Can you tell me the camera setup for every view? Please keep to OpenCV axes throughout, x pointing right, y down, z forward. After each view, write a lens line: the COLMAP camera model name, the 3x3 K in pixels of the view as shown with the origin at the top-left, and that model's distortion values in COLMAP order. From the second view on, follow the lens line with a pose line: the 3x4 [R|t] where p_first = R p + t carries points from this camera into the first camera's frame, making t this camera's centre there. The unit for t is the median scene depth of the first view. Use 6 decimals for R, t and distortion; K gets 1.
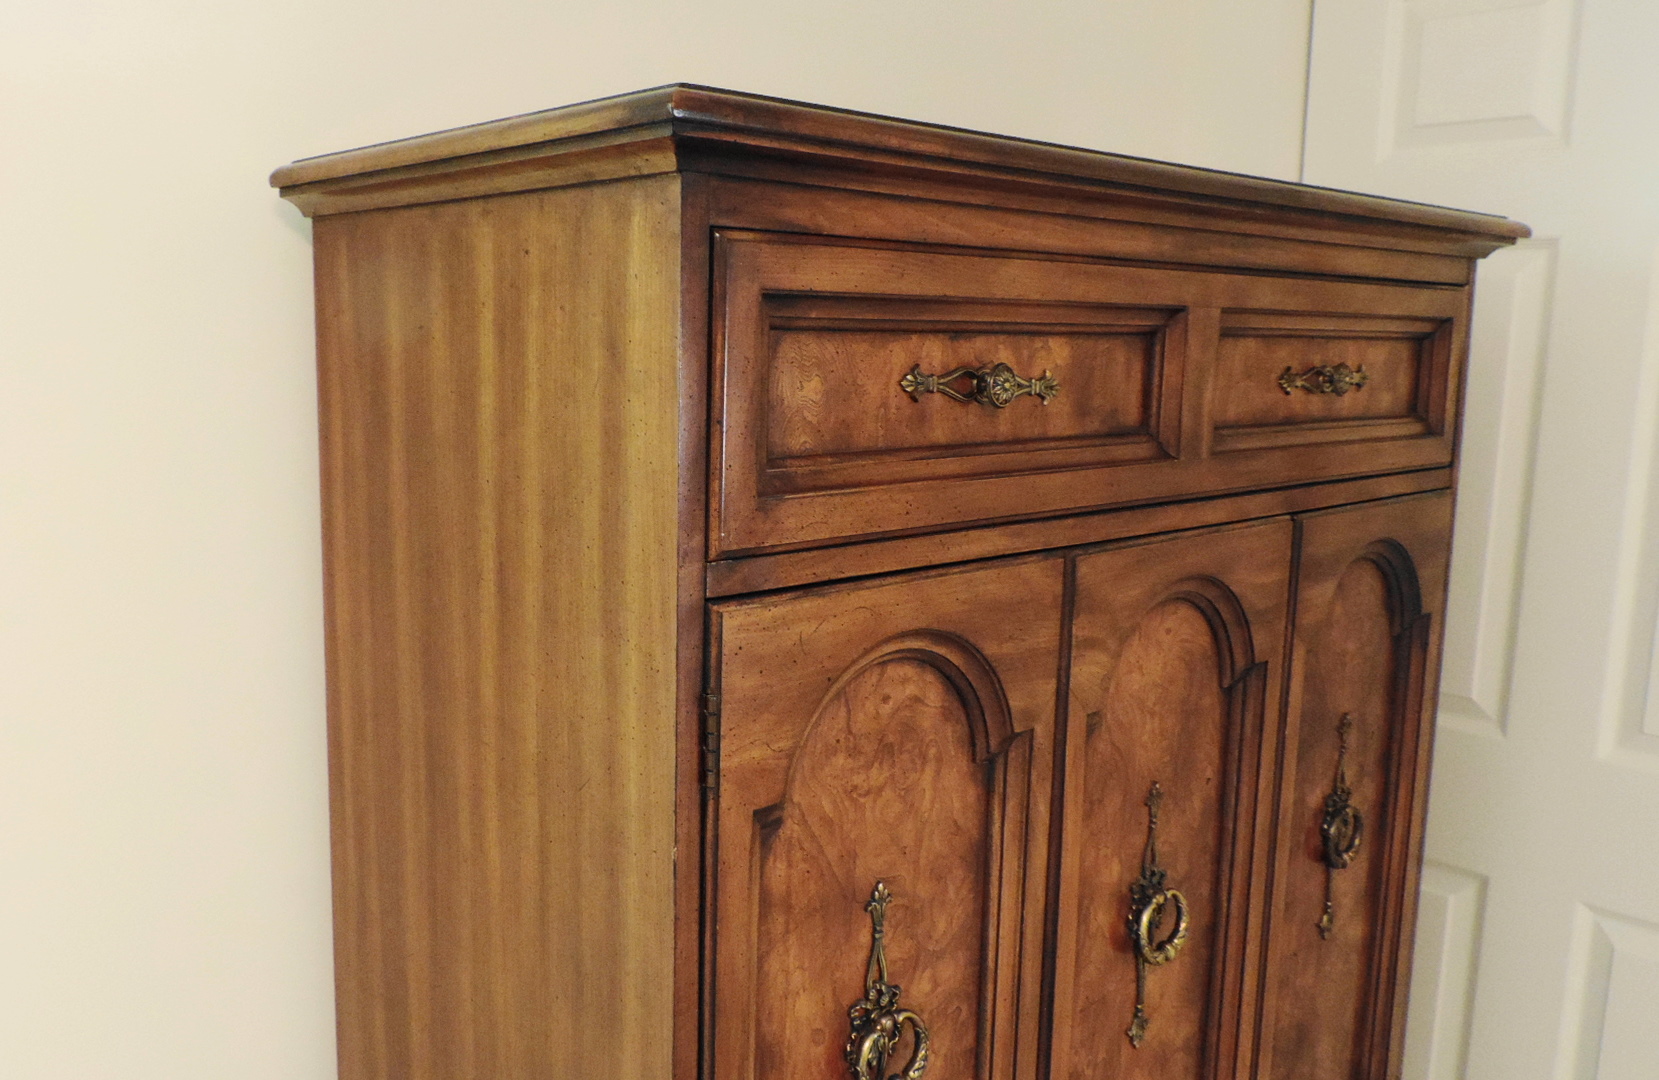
lens RADIAL K [[1402.8, 0, 754.6], [0, 1402.8, 587.9], [0, 0, 1]] dist [-0.000075, -0.002418]
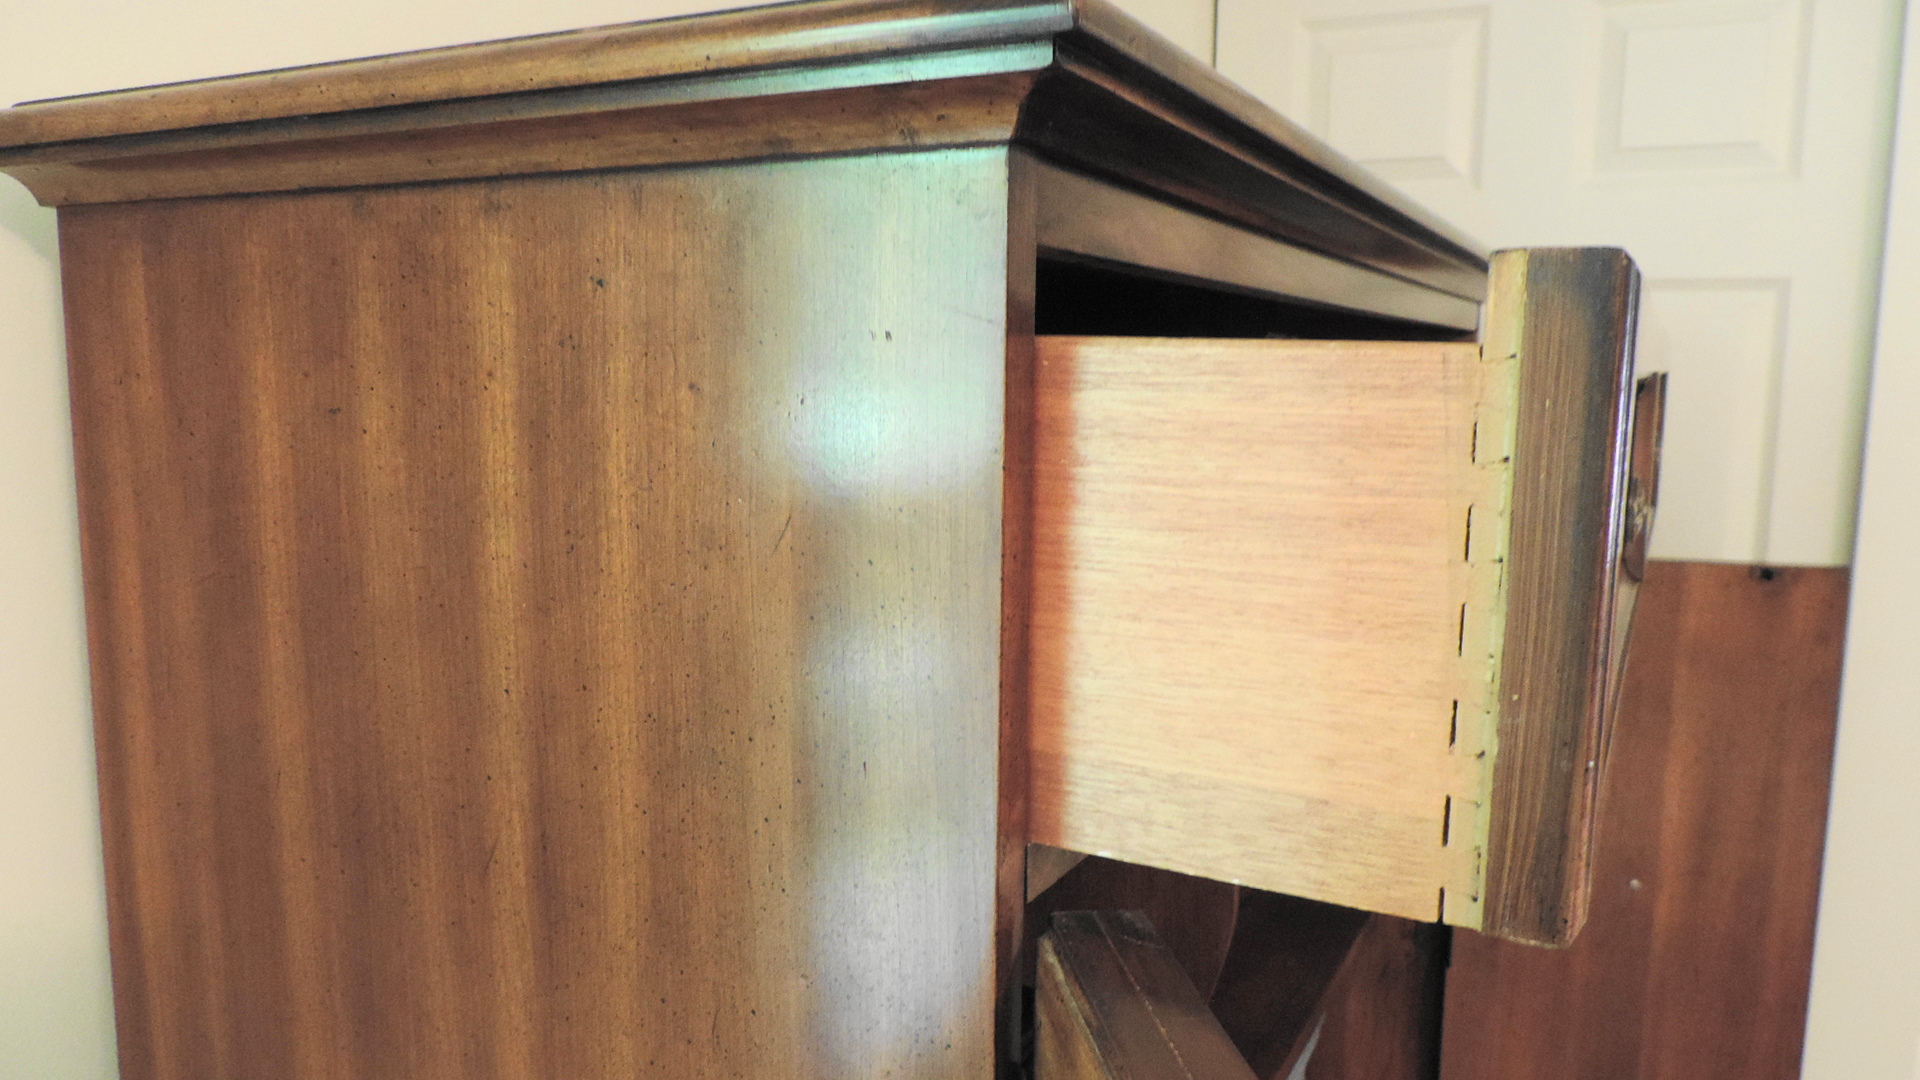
lens RADIAL K [[1322.0, 0, 971.3], [0, 1322.0, 553.2], [0, 0, 1]] dist [-0.002606, -0.005808]
pose [[0.925278, -0.059611, 0.374575, -0.213437], [0.068625, 0.997584, -0.010759, -0.112504], [-0.373029, 0.035661, 0.927134, 0.447560]]
